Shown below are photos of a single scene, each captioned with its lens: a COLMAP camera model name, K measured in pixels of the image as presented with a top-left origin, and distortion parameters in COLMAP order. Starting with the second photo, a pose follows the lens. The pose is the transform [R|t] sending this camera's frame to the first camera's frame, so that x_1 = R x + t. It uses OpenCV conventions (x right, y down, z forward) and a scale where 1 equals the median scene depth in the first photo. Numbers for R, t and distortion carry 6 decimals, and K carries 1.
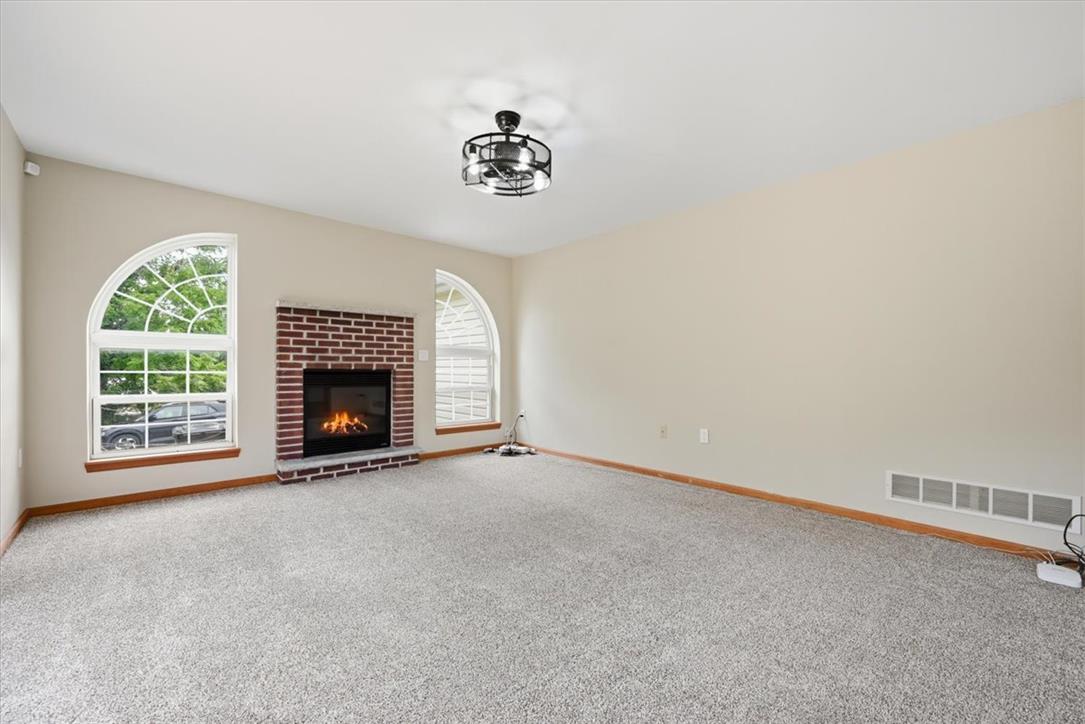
lens RADIAL K [[437.5, 0, 540.4], [0, 437.5, 371.0], [0, 0, 1]] dist [-0.000111, 0.000042]
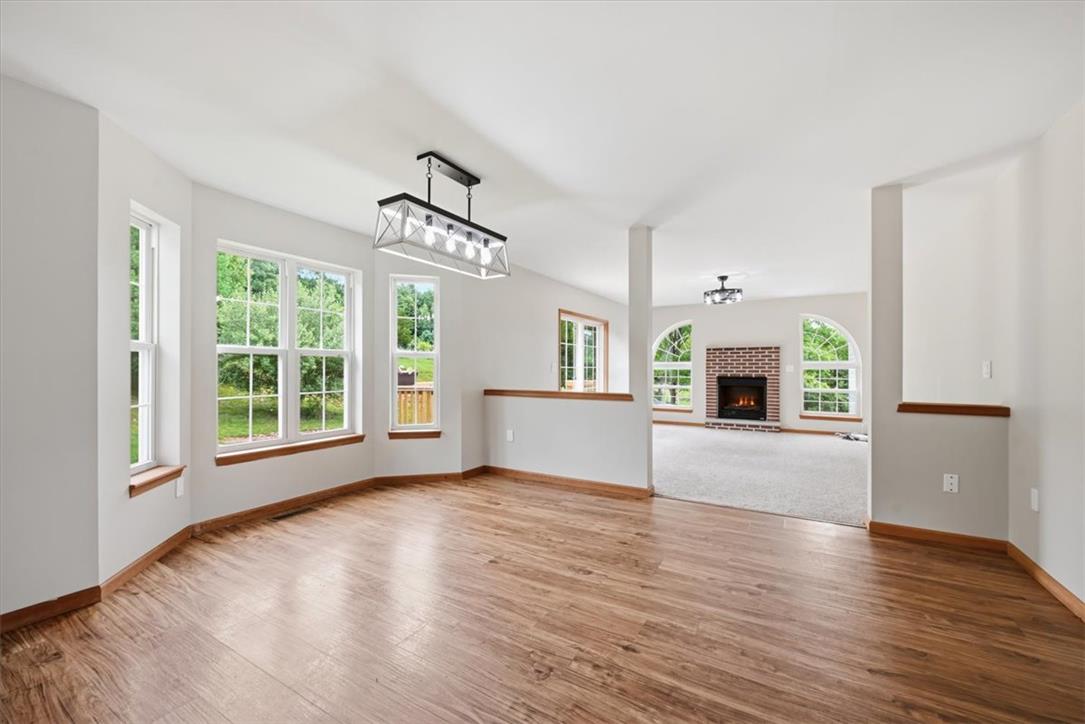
lens RADIAL K [[430.4, 0, 546.5], [0, 430.4, 368.0], [0, 0, 1]] dist [-0.001034, 0.000061]
pose [[0.300302, -0.003722, -0.953837, 1.161623], [-0.003619, 0.999981, -0.005041, -0.030325], [0.953837, 0.004966, 0.300283, -0.407374]]
